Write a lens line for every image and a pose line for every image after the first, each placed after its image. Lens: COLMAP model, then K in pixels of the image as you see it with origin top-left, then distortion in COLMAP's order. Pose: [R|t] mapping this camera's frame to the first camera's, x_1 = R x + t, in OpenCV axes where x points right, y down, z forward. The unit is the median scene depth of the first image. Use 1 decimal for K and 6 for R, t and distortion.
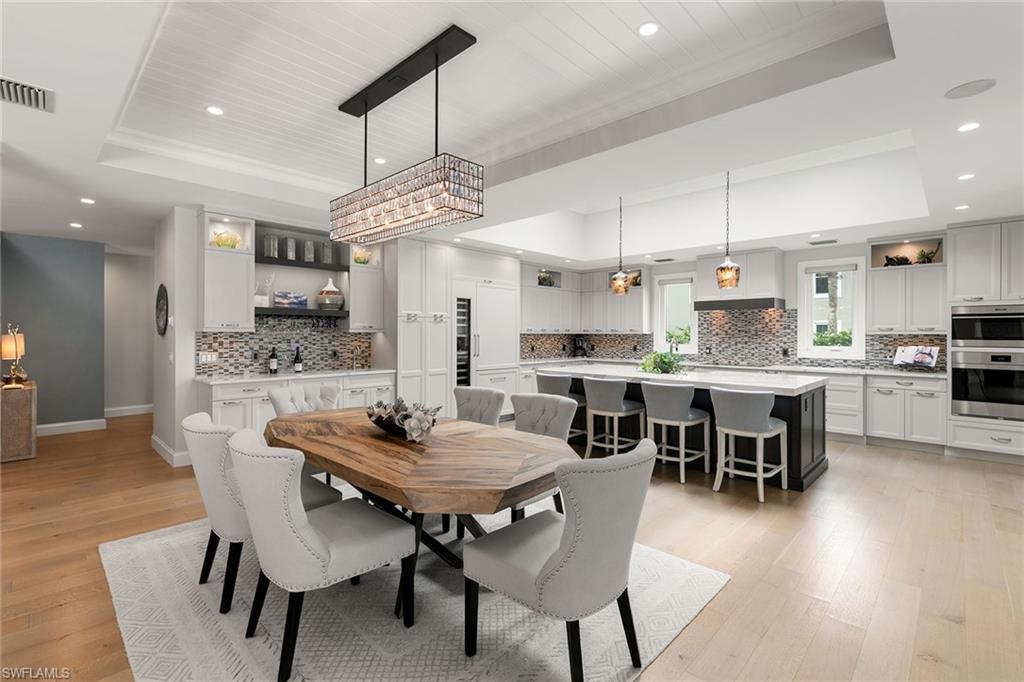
lens RADIAL K [[461.5, 0, 514.6], [0, 461.5, 334.3], [0, 0, 1]] dist [0.008699, -0.000888]
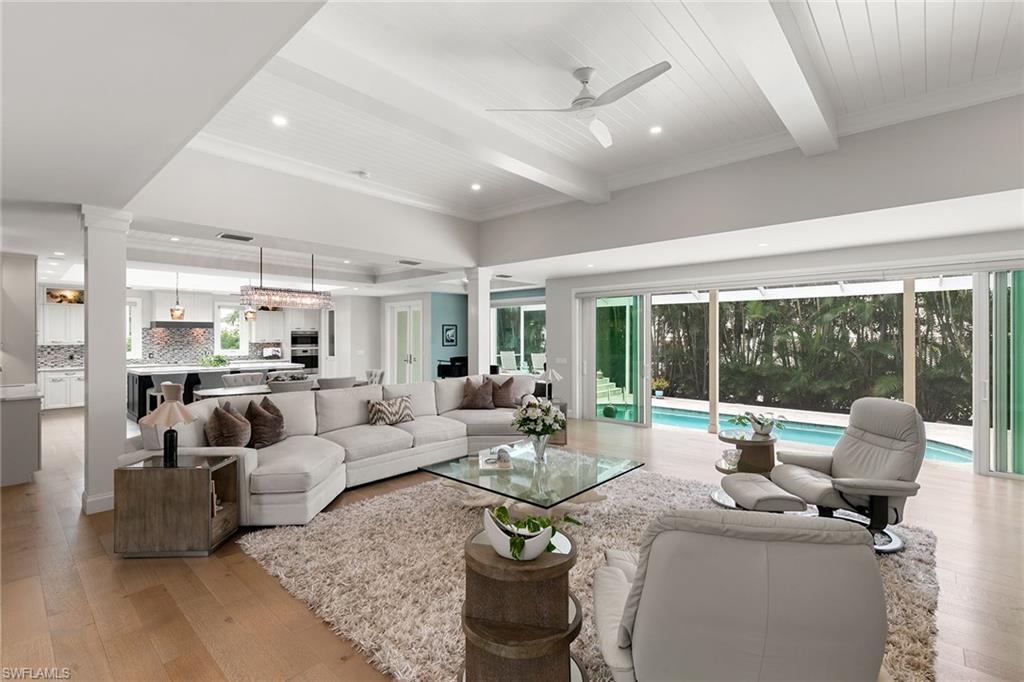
lens RADIAL K [[461.5, 0, 511.7], [0, 461.5, 338.3], [0, 0, 1]] dist [0.008699, -0.000888]
pose [[-0.029987, -0.005870, 0.999533, -1.350750], [0.004242, 0.999973, 0.006000, -0.027601], [-0.999541, 0.004420, -0.029961, -0.074191]]
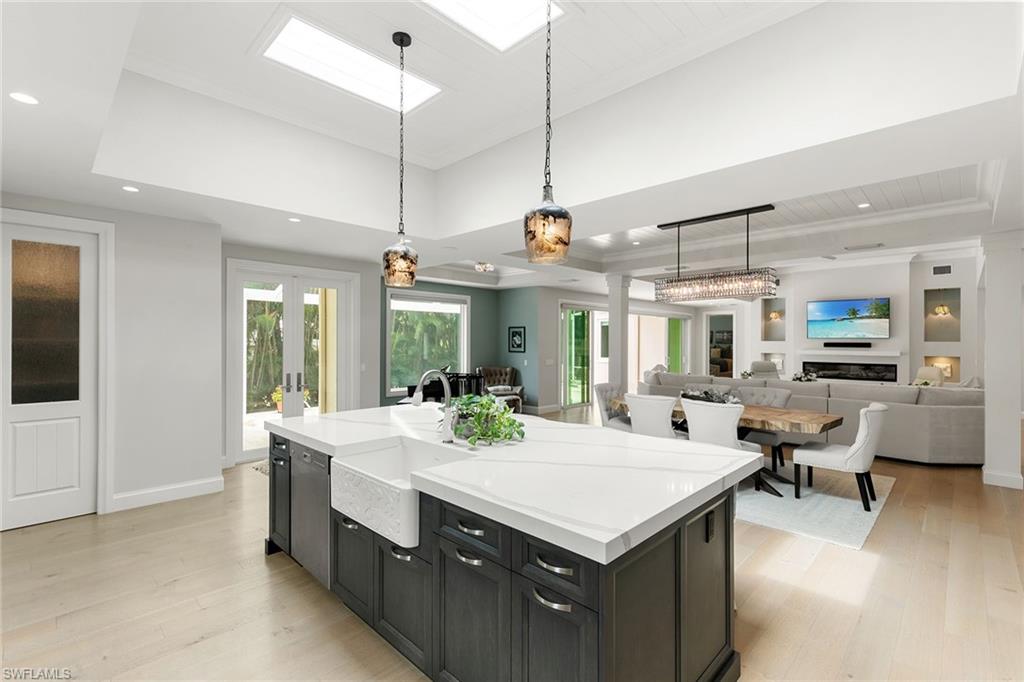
lens RADIAL K [[461.5, 0, 510.1], [0, 461.5, 340.7], [0, 0, 1]] dist [0.008699, -0.000888]
pose [[-0.999955, -0.007599, 0.005720, 0.270081], [-0.007576, 0.999964, 0.003945, -0.026495], [-0.005750, 0.003901, -0.999976, 1.369898]]
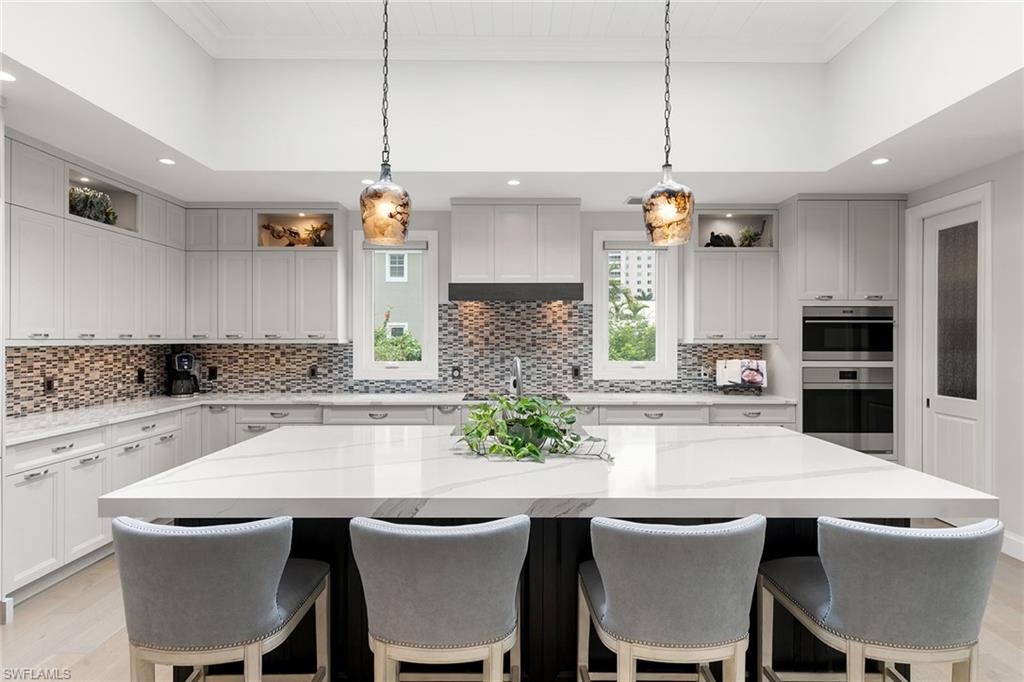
lens RADIAL K [[544.8, 0, 506.7], [0, 544.8, 341.5], [0, 0, 1]] dist [0.000101, 0.001652]
pose [[0.720662, -0.006929, 0.693252, 0.001487], [0.002309, 0.999968, 0.007594, -0.010128], [-0.693283, -0.003872, 0.720655, 0.626497]]
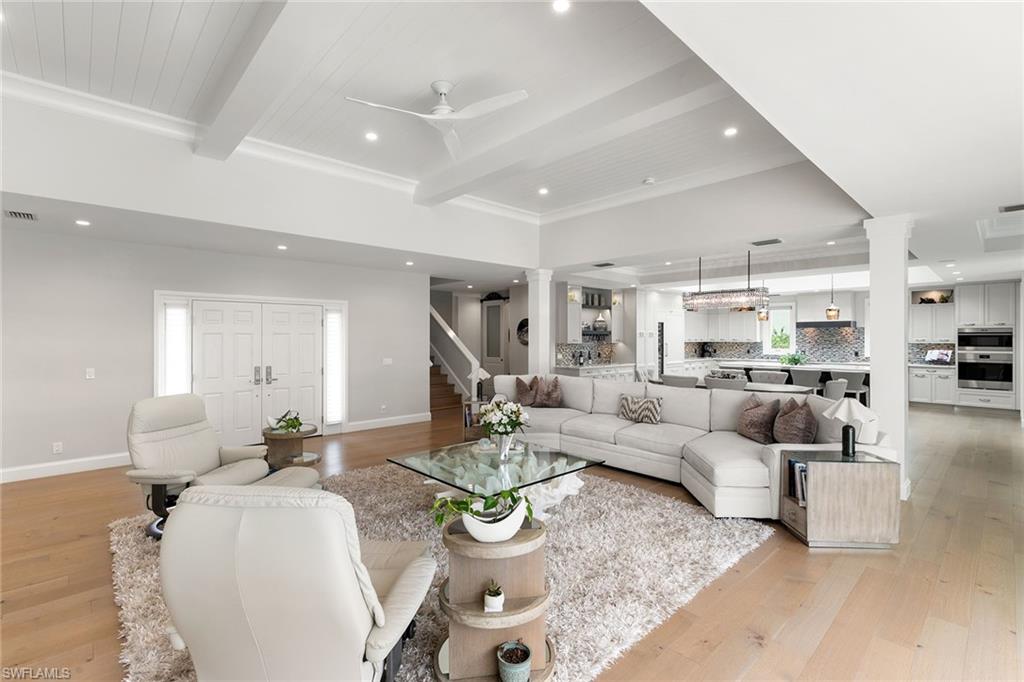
lens RADIAL K [[461.5, 0, 515.2], [0, 461.5, 337.6], [0, 0, 1]] dist [0.008699, -0.000888]
pose [[0.998648, -0.002694, -0.051911, -0.622891], [0.002638, 0.999996, -0.001136, -0.022949], [0.051914, 0.000998, 0.998651, -0.811620]]
